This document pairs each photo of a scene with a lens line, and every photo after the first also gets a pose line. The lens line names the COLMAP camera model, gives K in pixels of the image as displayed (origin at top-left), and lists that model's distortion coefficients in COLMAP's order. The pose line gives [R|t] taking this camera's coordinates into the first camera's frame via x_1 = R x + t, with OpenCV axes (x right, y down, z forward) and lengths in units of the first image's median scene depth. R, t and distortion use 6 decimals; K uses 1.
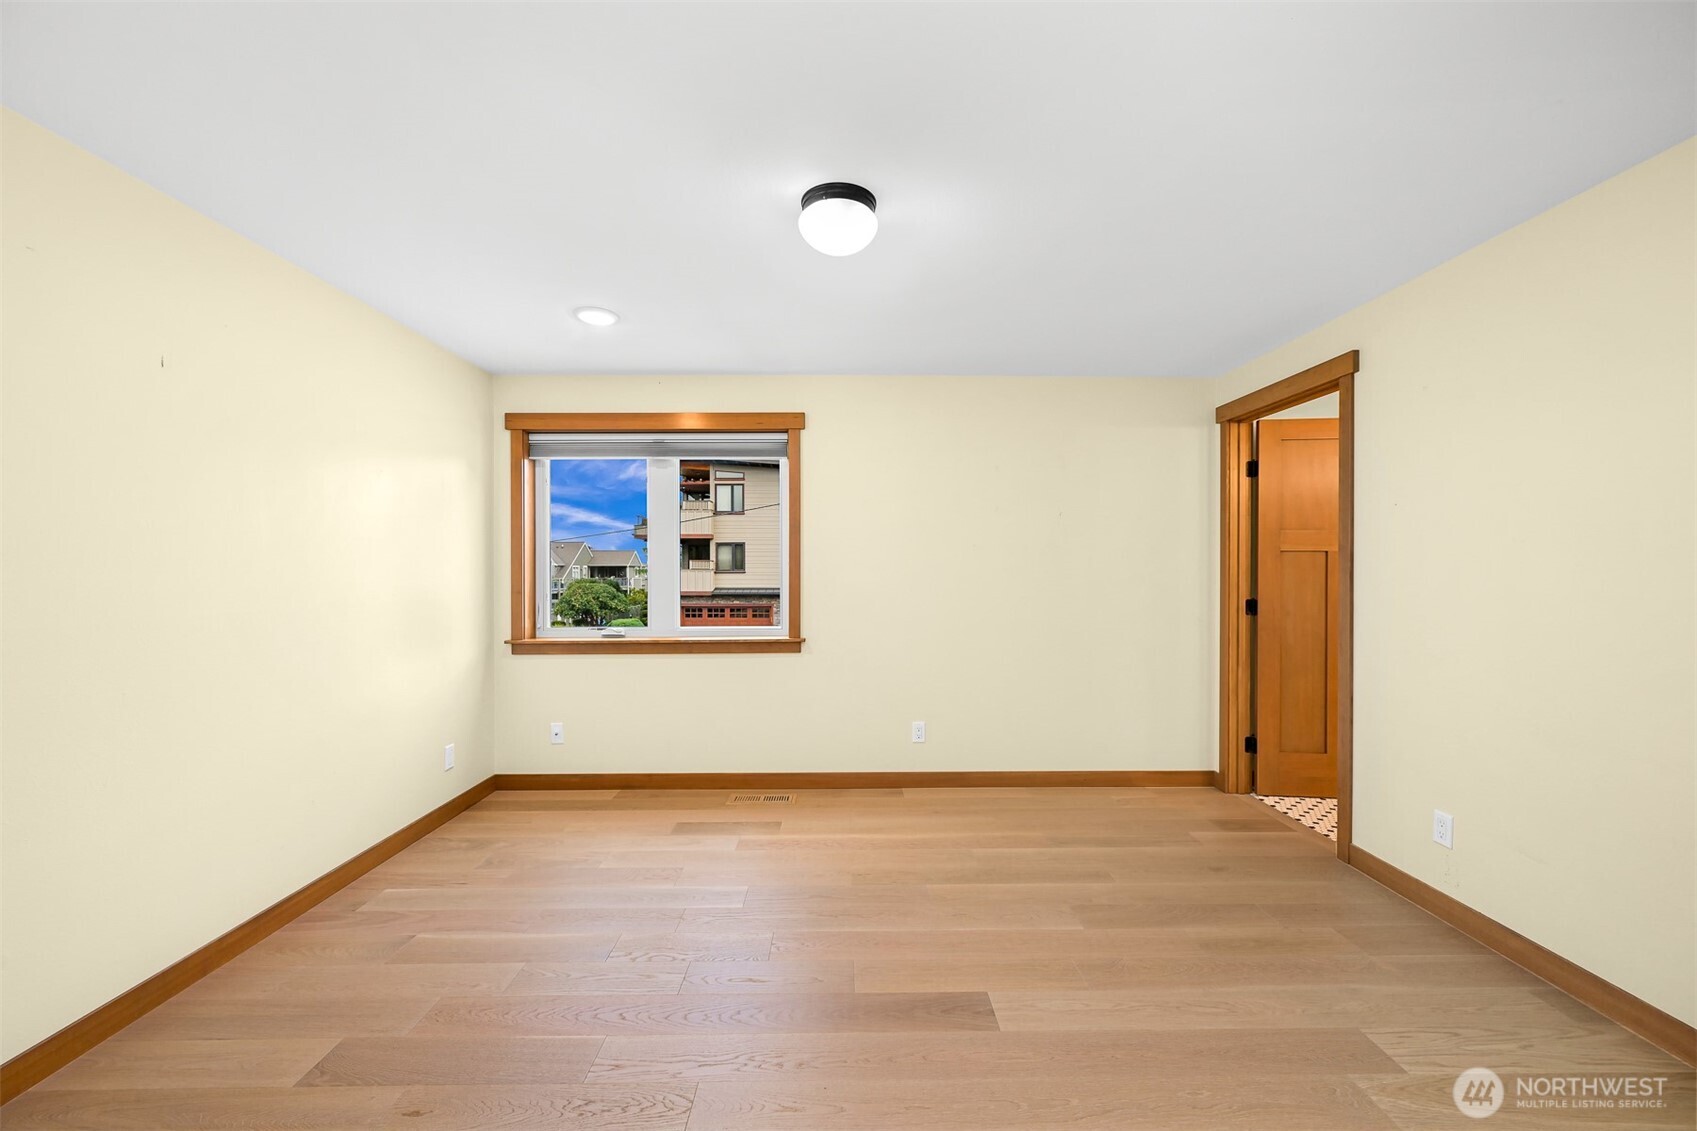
lens RADIAL K [[667.5, 0, 853.9], [0, 667.5, 571.4], [0, 0, 1]] dist [0.000193, -0.000356]
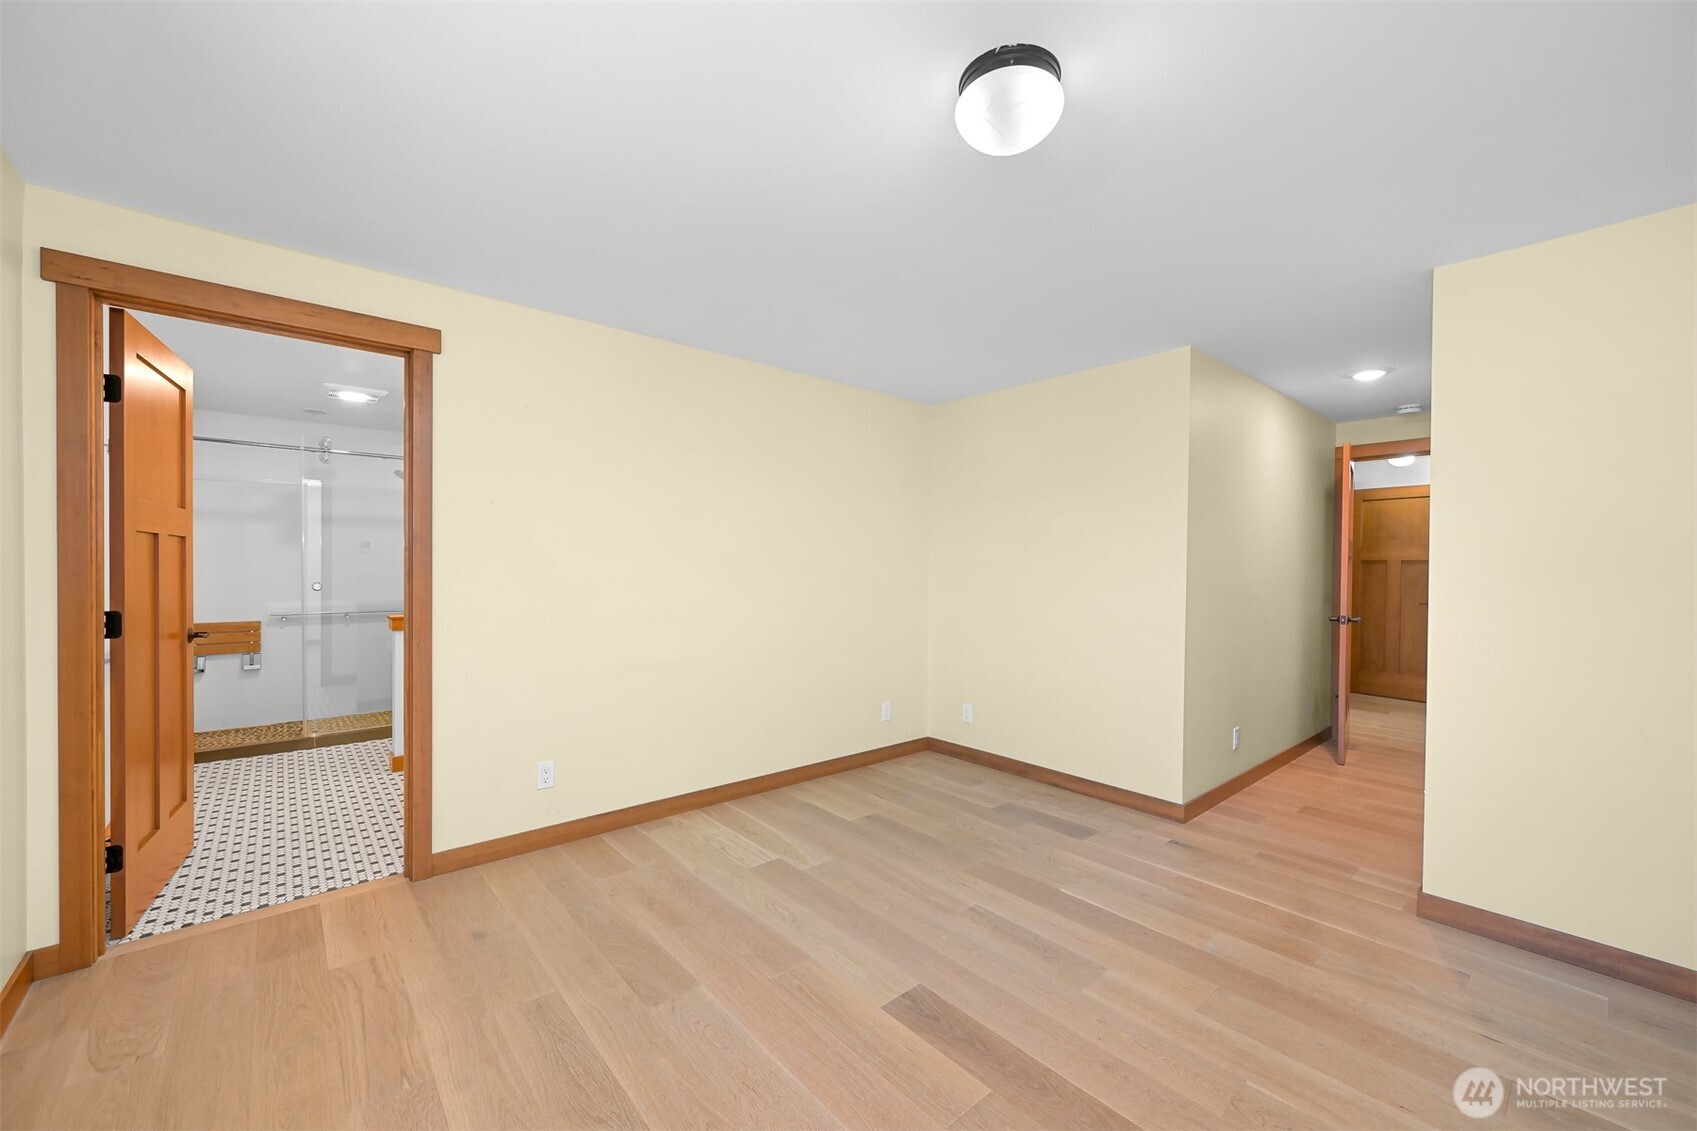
lens RADIAL K [[682.2, 0, 850.9], [0, 682.2, 556.9], [0, 0, 1]] dist [-0.001644, -0.000285]
pose [[-0.641090, 0.000078, 0.767466, -0.366248], [-0.001612, 0.999998, -0.001449, -0.007588], [-0.767464, -0.002166, -0.641089, 1.169611]]
